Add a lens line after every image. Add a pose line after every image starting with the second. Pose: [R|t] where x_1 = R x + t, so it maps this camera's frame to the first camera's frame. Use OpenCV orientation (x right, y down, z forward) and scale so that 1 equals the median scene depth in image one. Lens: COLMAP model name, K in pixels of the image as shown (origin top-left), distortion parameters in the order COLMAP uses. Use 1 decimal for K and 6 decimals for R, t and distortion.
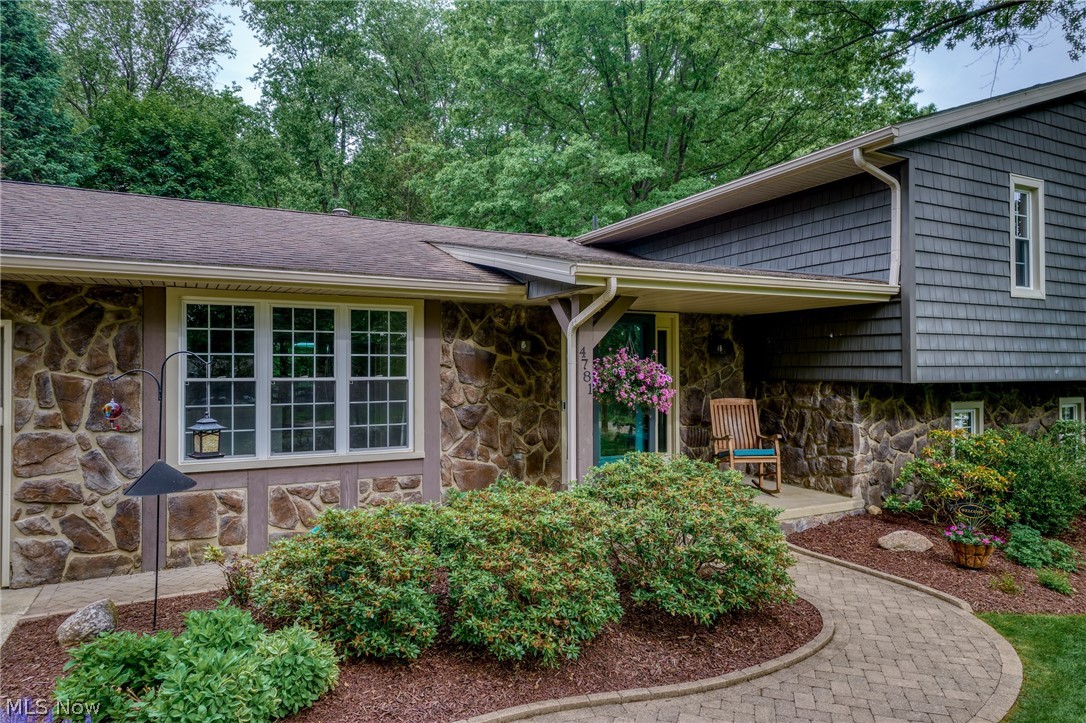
lens RADIAL K [[681.5, 0, 545.3], [0, 681.5, 364.8], [0, 0, 1]] dist [-0.001347, -0.000924]
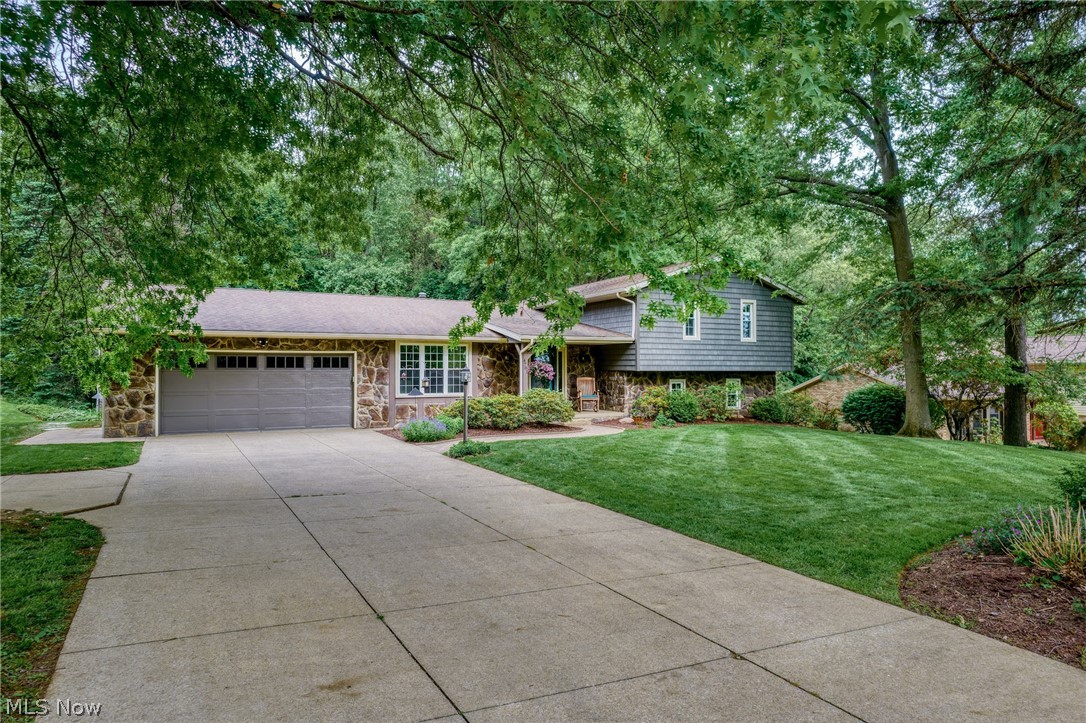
lens RADIAL K [[681.5, 0, 545.3], [0, 681.5, 364.8], [0, 0, 1]] dist [-0.001347, -0.000924]
pose [[0.999793, 0.001741, 0.020273, 0.074533], [-0.001710, 0.999997, -0.001562, 0.005302], [-0.020276, 0.001527, 0.999793, -1.868030]]
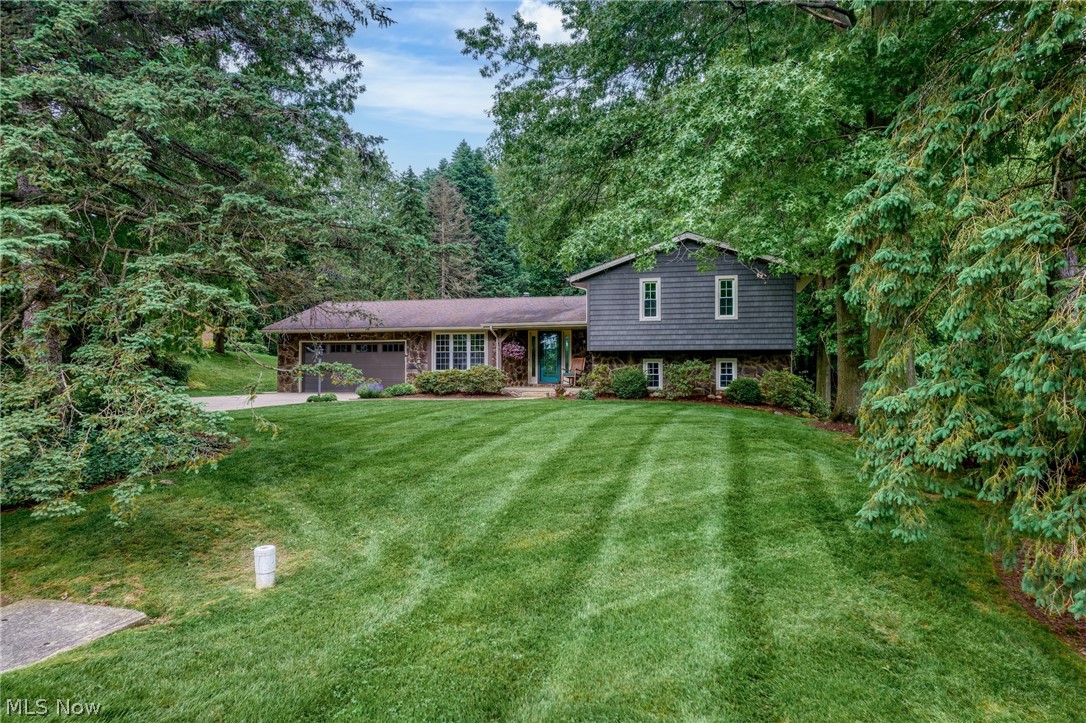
lens RADIAL K [[681.5, 0, 545.3], [0, 681.5, 364.8], [0, 0, 1]] dist [-0.001347, -0.000924]
pose [[0.747876, -0.001095, -0.663838, 2.470876], [0.005206, 0.999978, 0.004216, 0.076615], [0.663819, -0.006609, 0.747864, -1.541182]]
